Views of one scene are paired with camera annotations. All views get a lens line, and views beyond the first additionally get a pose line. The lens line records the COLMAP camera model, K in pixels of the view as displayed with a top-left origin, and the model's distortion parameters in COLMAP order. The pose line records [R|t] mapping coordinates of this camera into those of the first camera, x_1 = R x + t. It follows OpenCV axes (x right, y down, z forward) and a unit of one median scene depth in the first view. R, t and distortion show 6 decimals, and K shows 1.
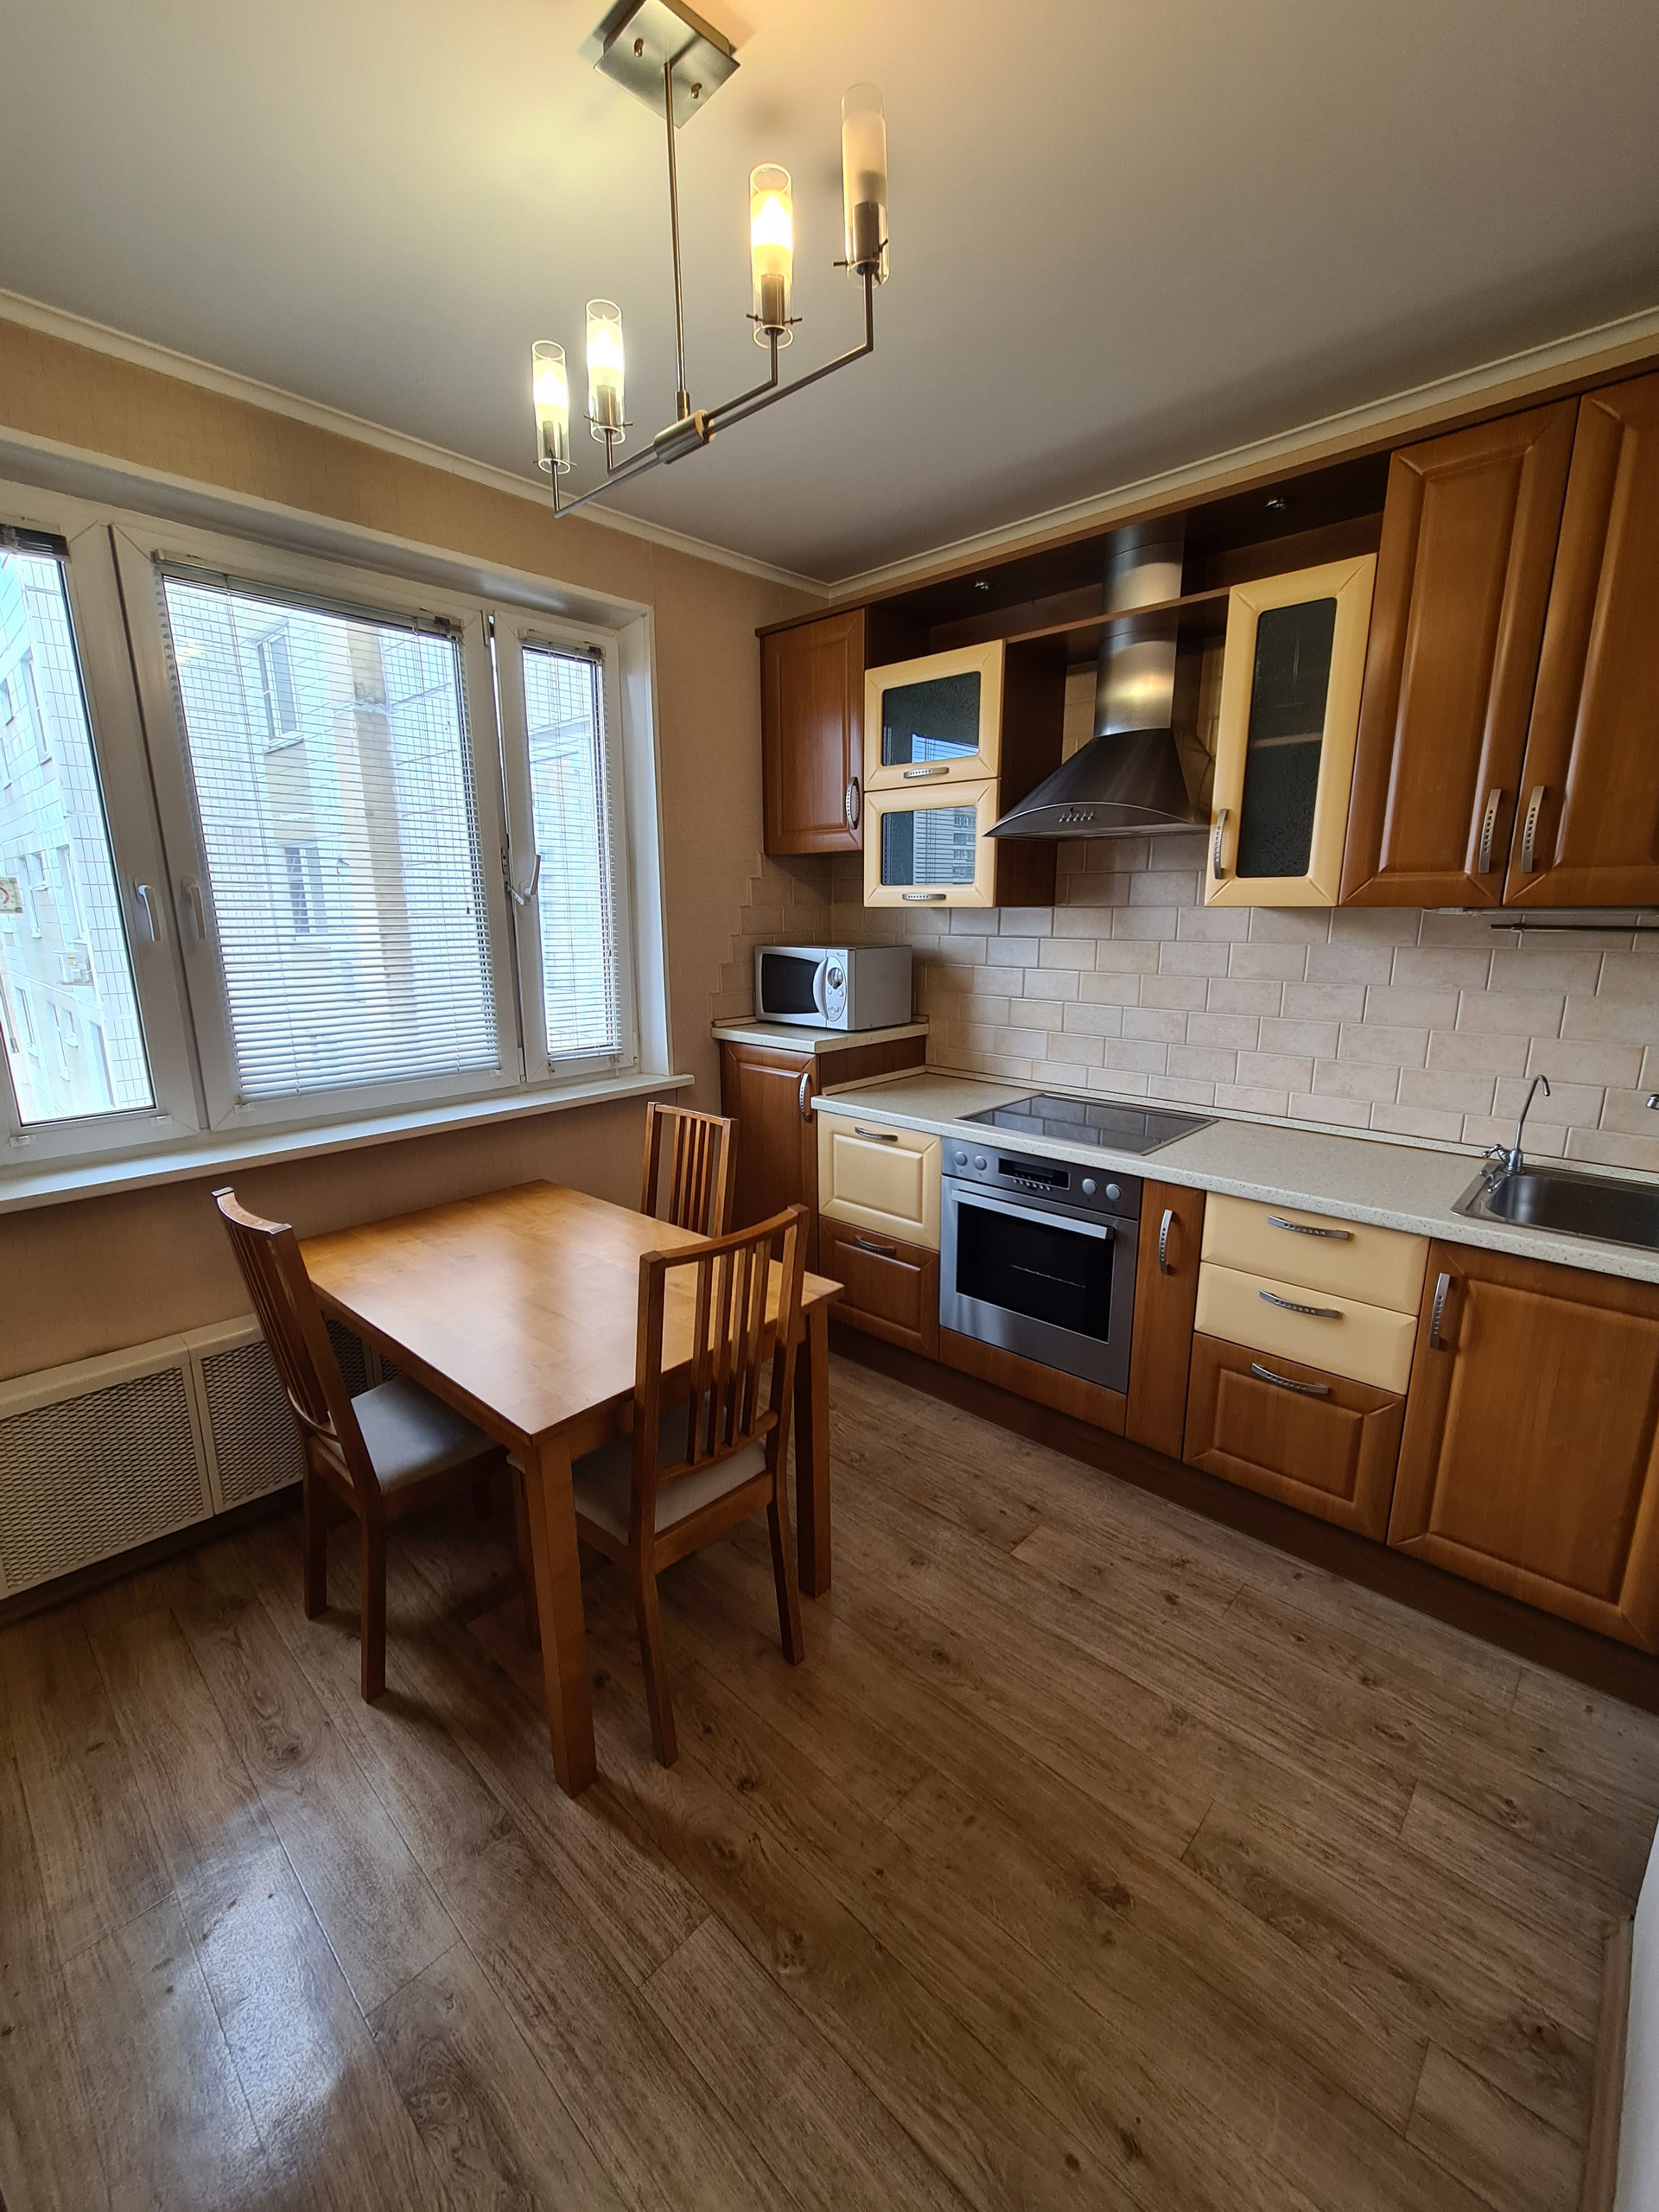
lens RADIAL K [[910.2, 0, 826.7], [0, 910.2, 1110.2], [0, 0, 1]] dist [0.004446, -0.000075]
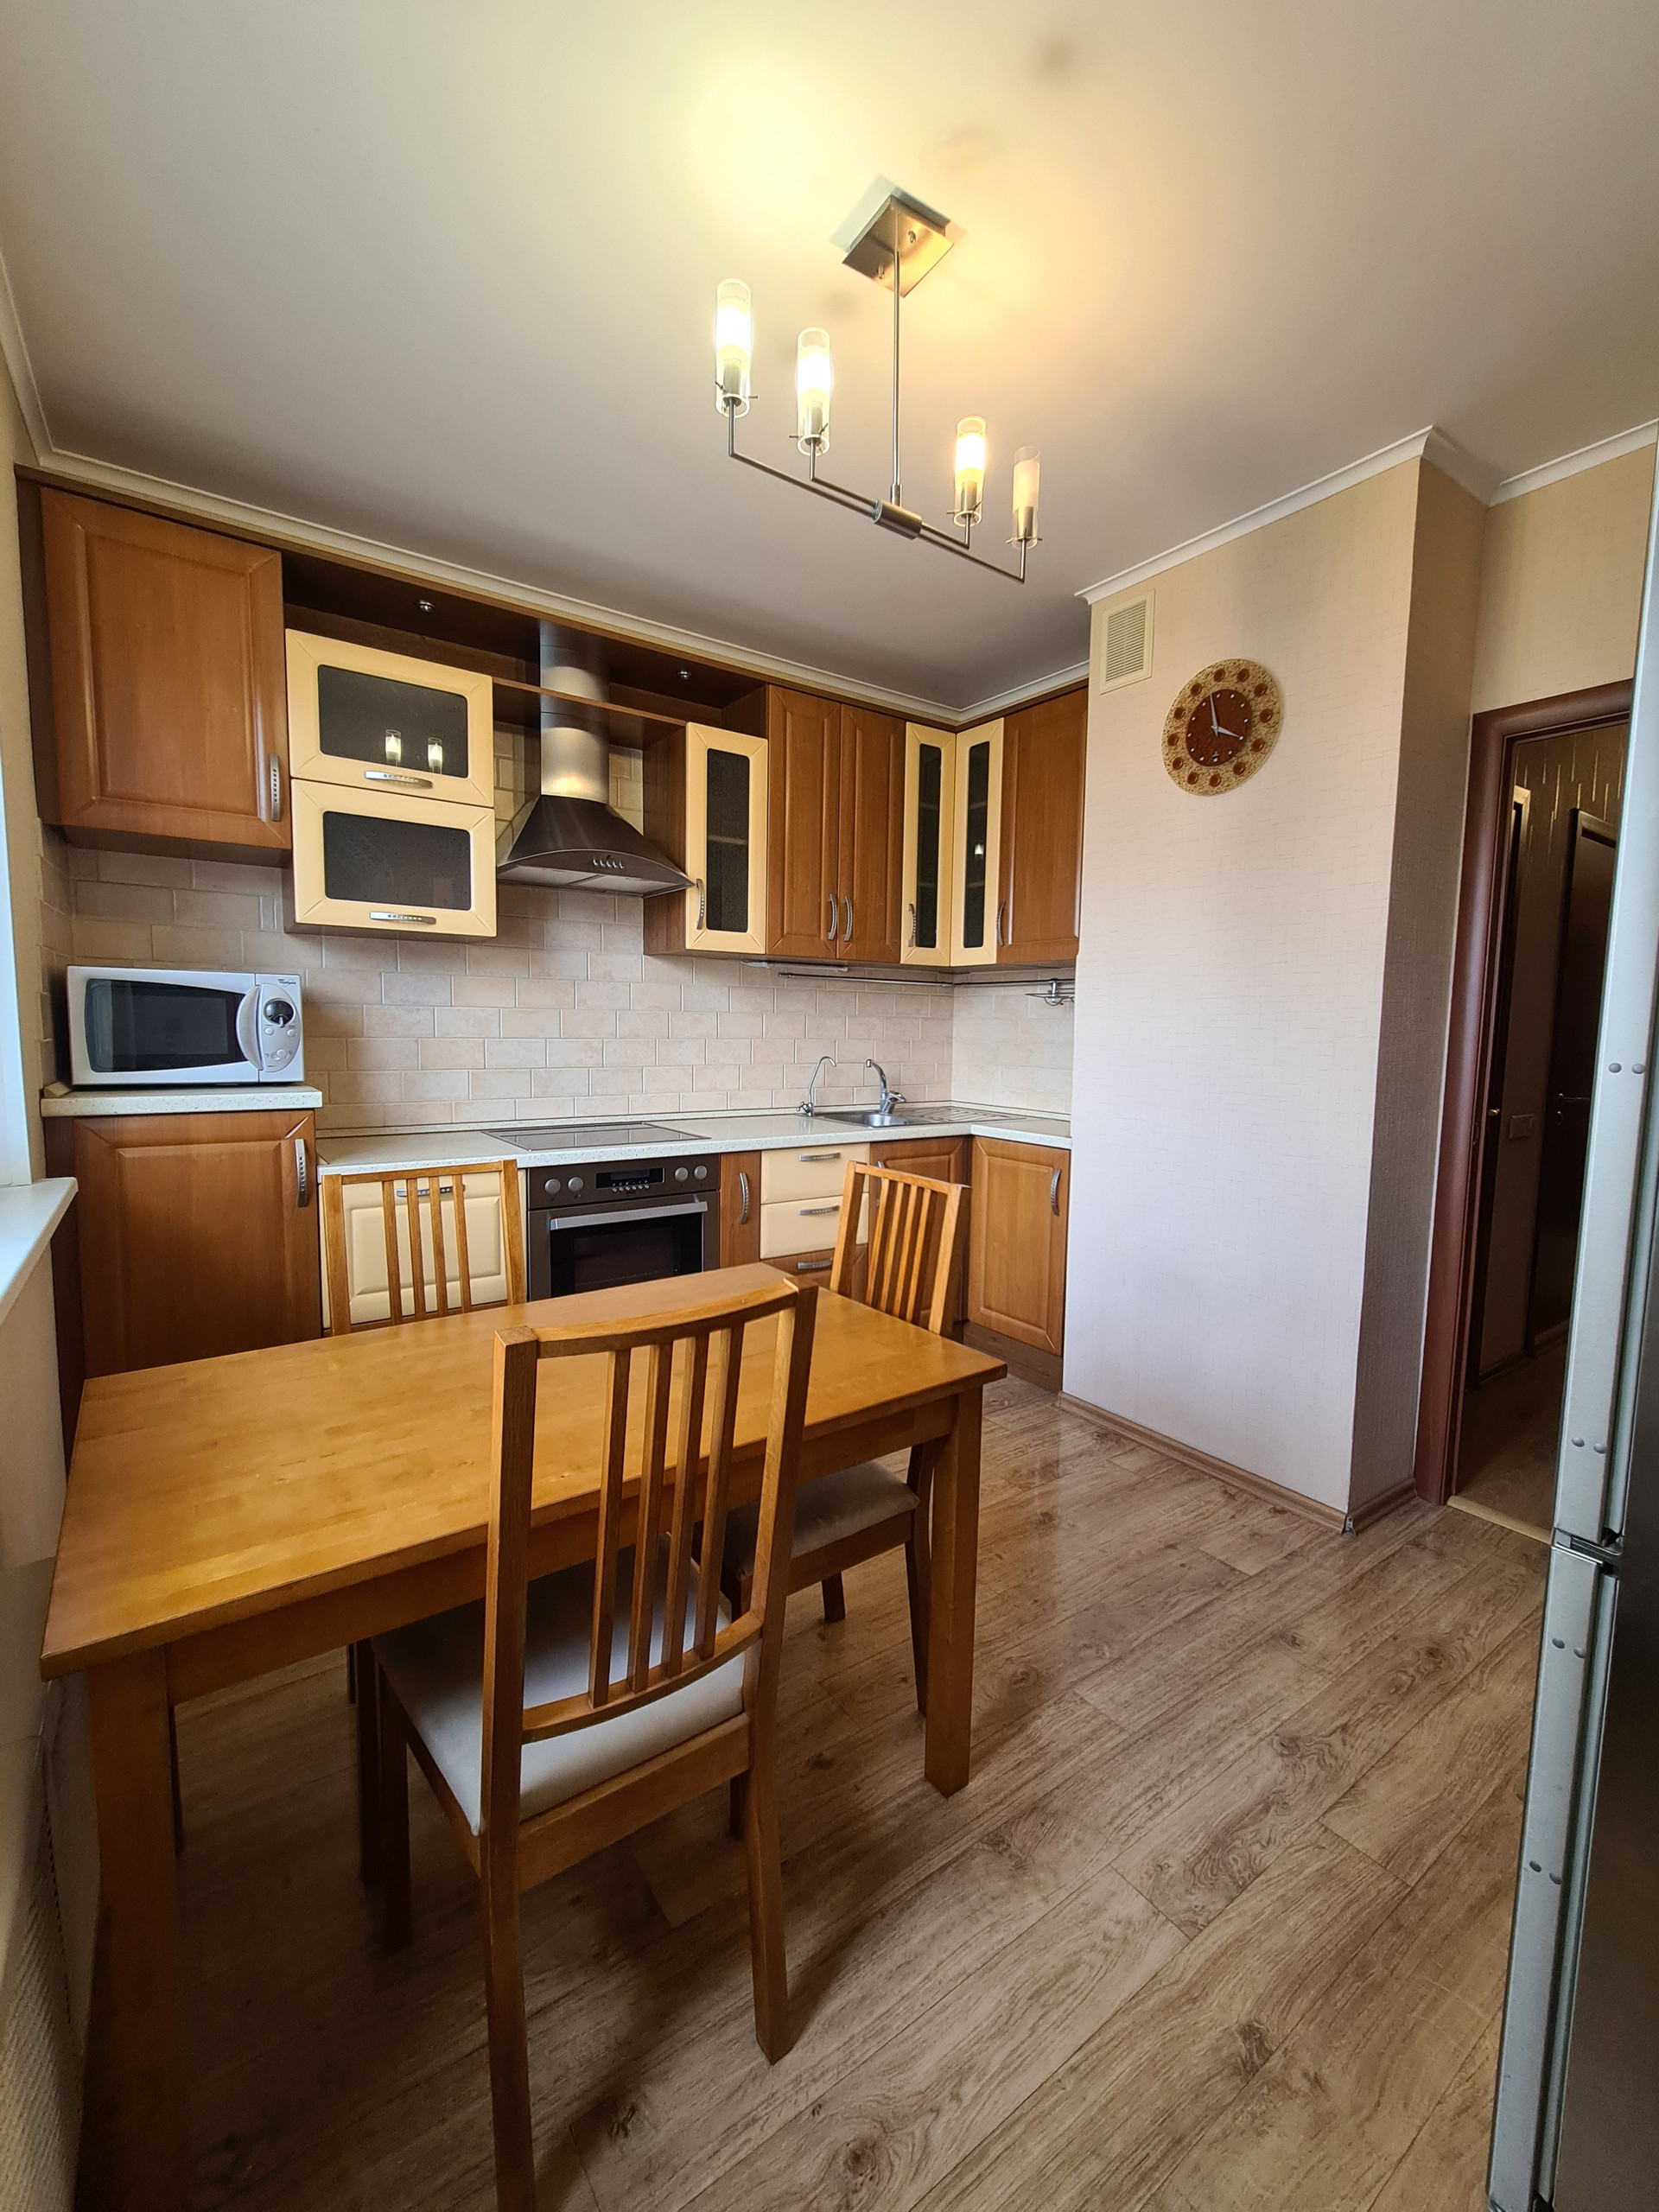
lens RADIAL K [[910.2, 0, 827.4], [0, 910.2, 1106.2], [0, 0, 1]] dist [0.004446, -0.000075]
pose [[0.200756, -0.080163, 0.976356, -0.921024], [0.201177, 0.978778, 0.038996, -0.012341], [-0.958762, 0.188592, 0.212623, 0.616953]]
